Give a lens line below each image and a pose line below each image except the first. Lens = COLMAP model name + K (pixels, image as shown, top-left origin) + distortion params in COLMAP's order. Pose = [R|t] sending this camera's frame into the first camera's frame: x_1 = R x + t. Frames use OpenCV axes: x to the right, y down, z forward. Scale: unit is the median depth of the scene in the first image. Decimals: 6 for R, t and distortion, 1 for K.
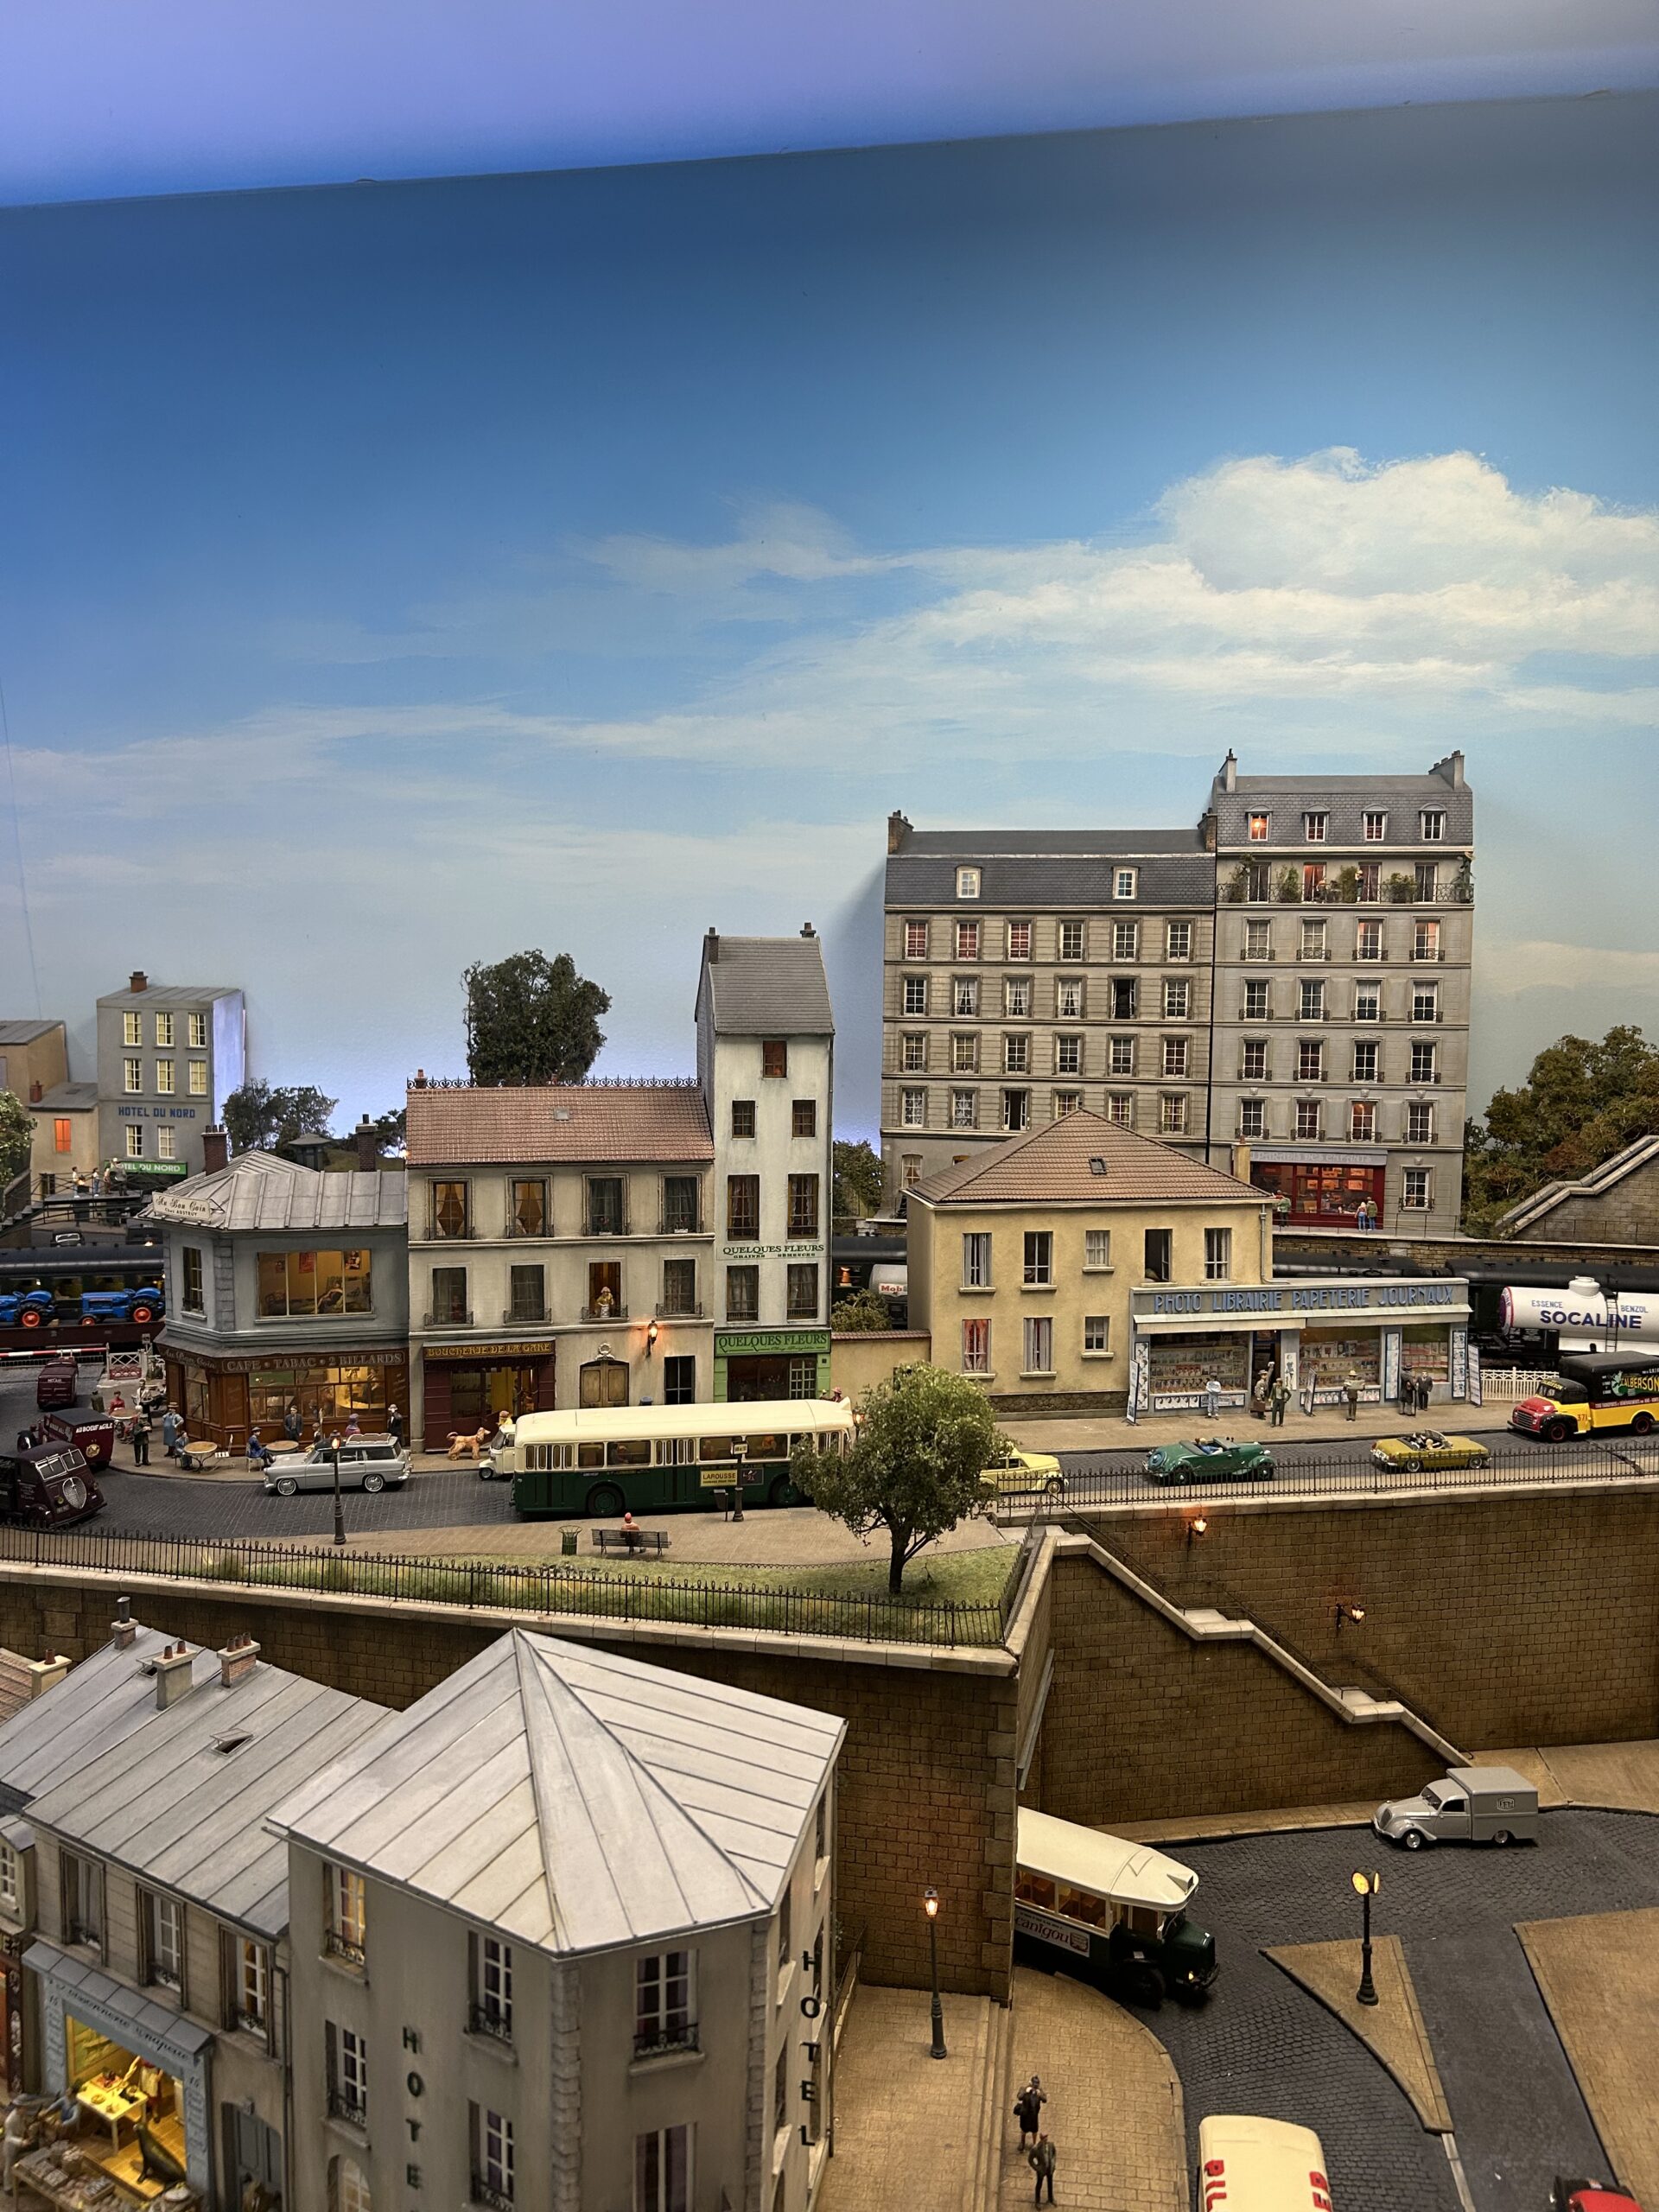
lens RADIAL K [[1667.0, 0, 850.2], [0, 1667.0, 1104.0], [0, 0, 1]] dist [0.065328, -0.062734]
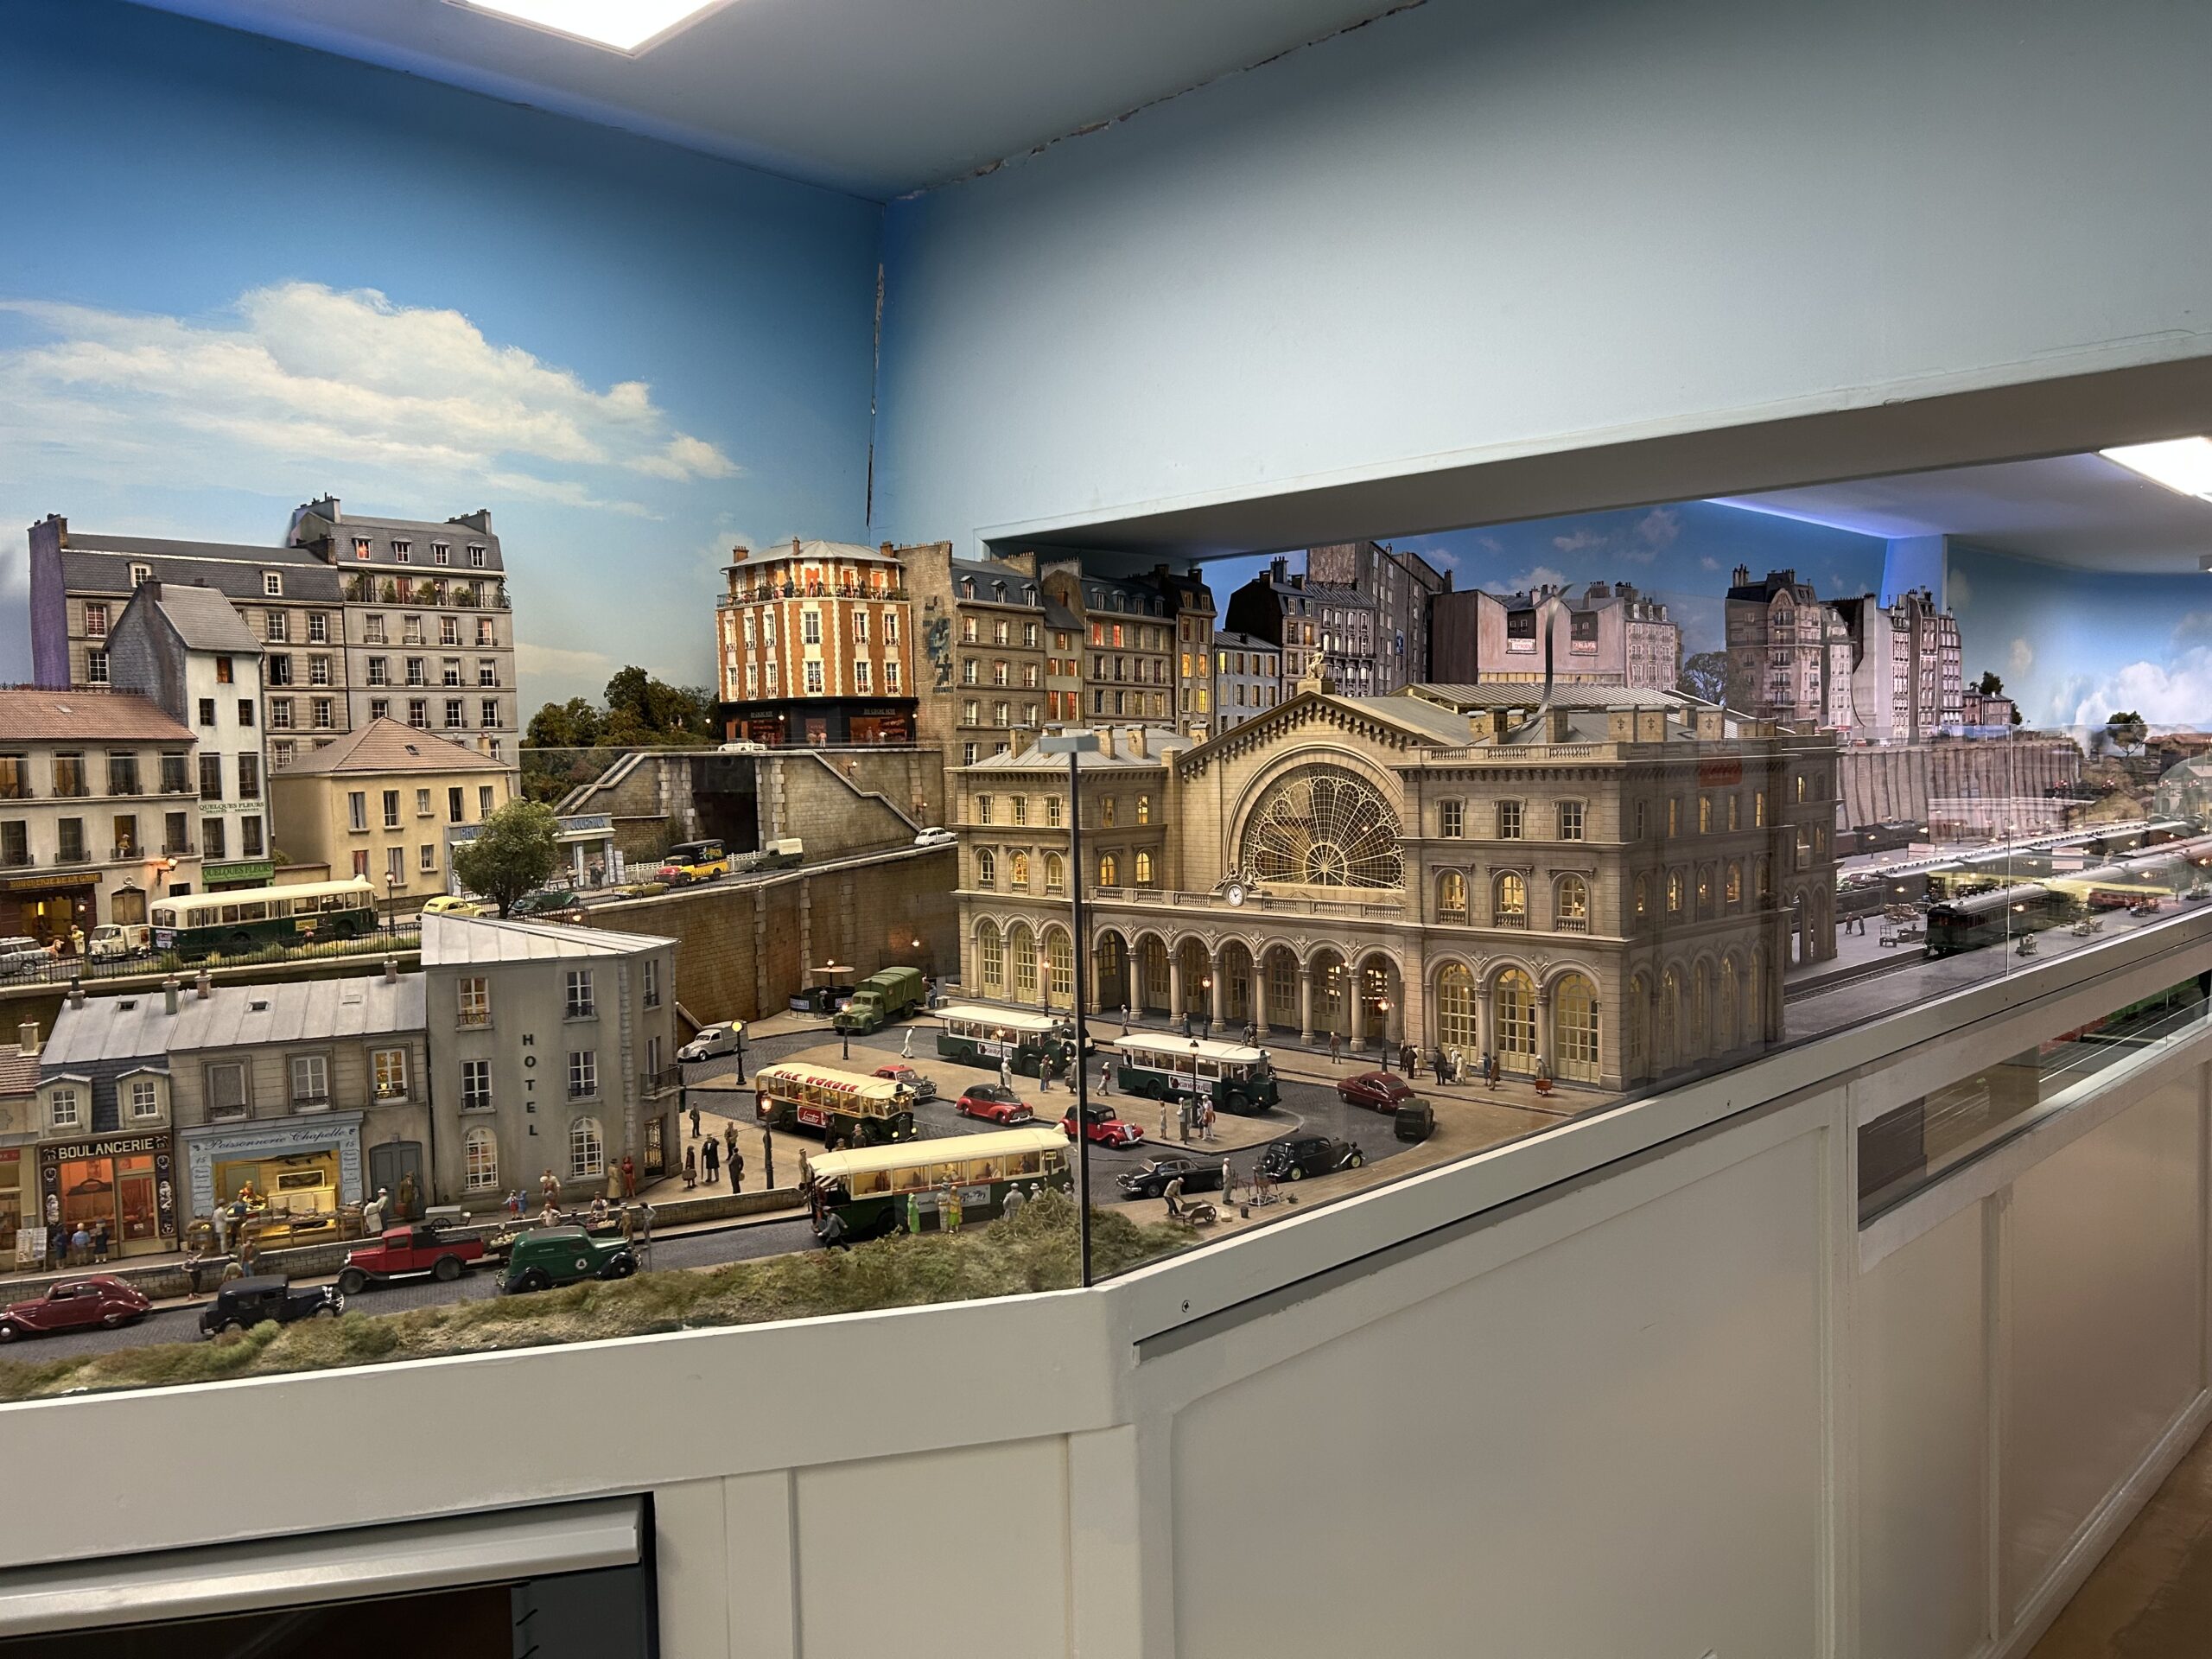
lens RADIAL K [[1667.0, 0, 1090.7], [0, 1667.0, 834.9], [0, 0, 1]] dist [0.065328, -0.062734]
pose [[0.588220, -0.067429, 0.805885, -0.547660], [0.106777, 0.994269, 0.005254, 0.129164], [-0.801621, 0.082960, 0.592049, -0.301146]]
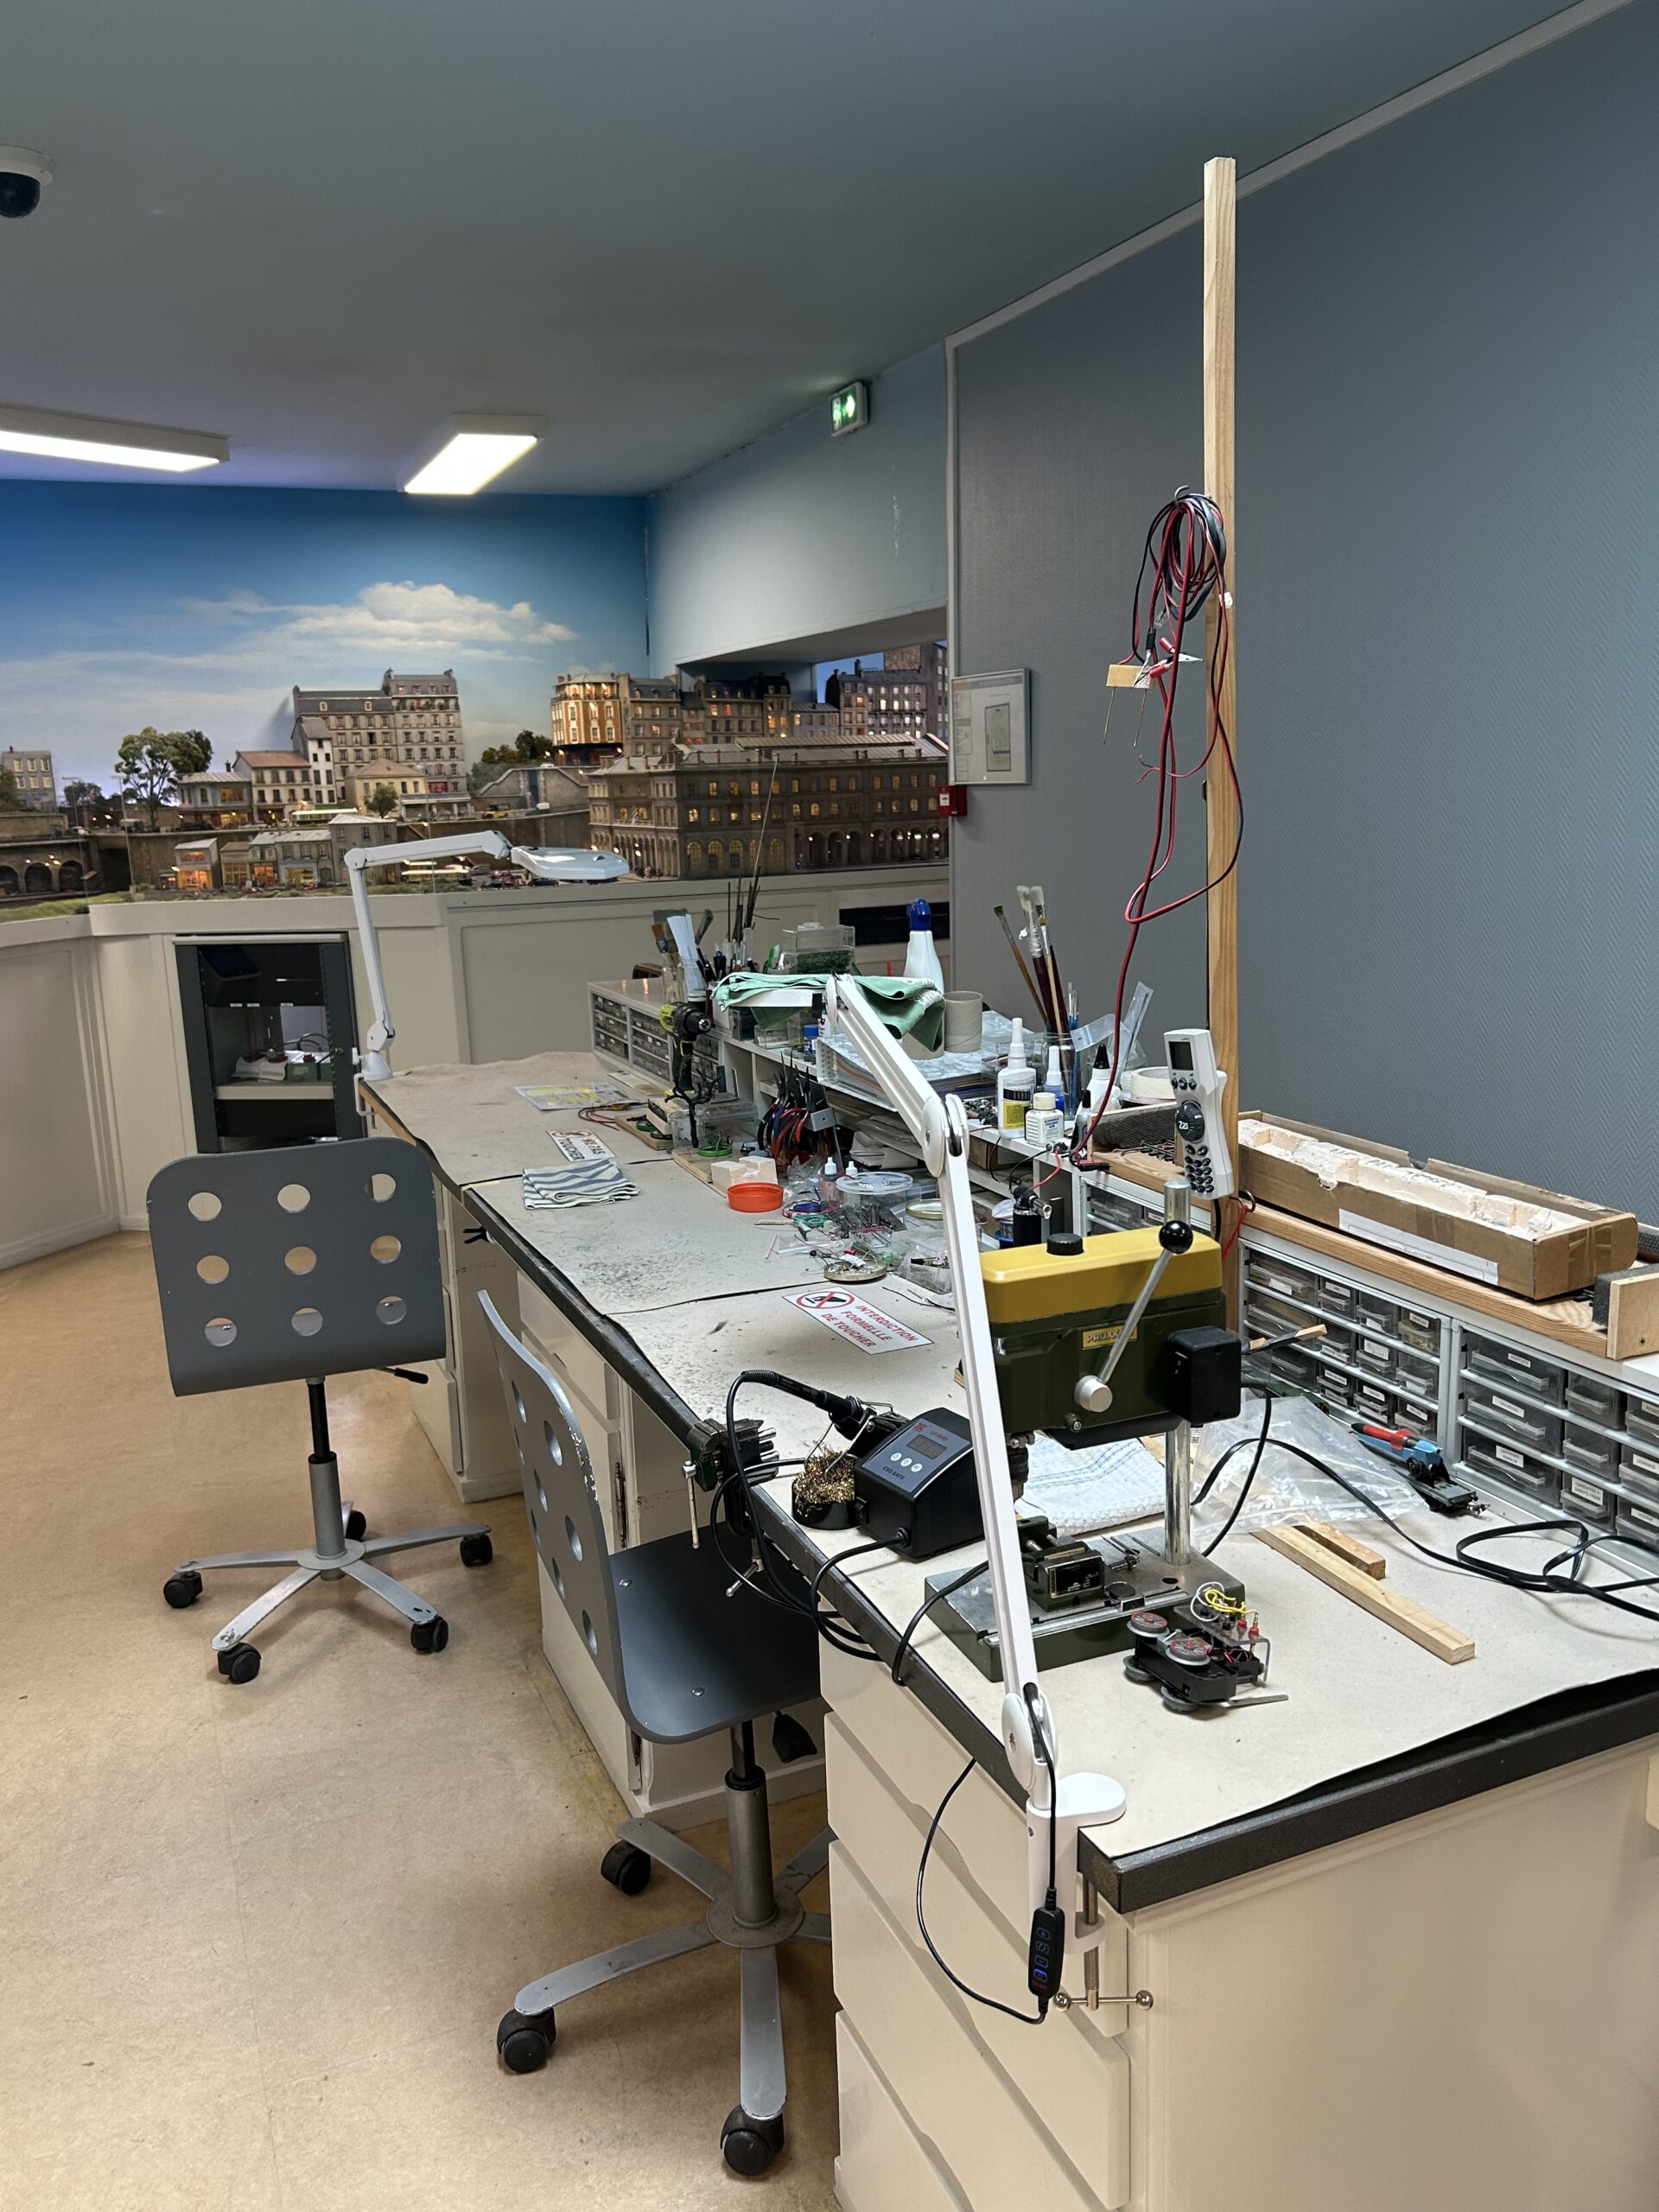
lens RADIAL K [[1639.7, 0, 803.1], [0, 1639.7, 1132.2], [0, 0, 1]] dist [0.048685, -0.056828]
pose [[0.852487, -0.151351, 0.500359, -0.955300], [0.094851, 0.986066, 0.136668, 0.378515], [-0.514071, -0.069048, 0.854964, -2.592672]]
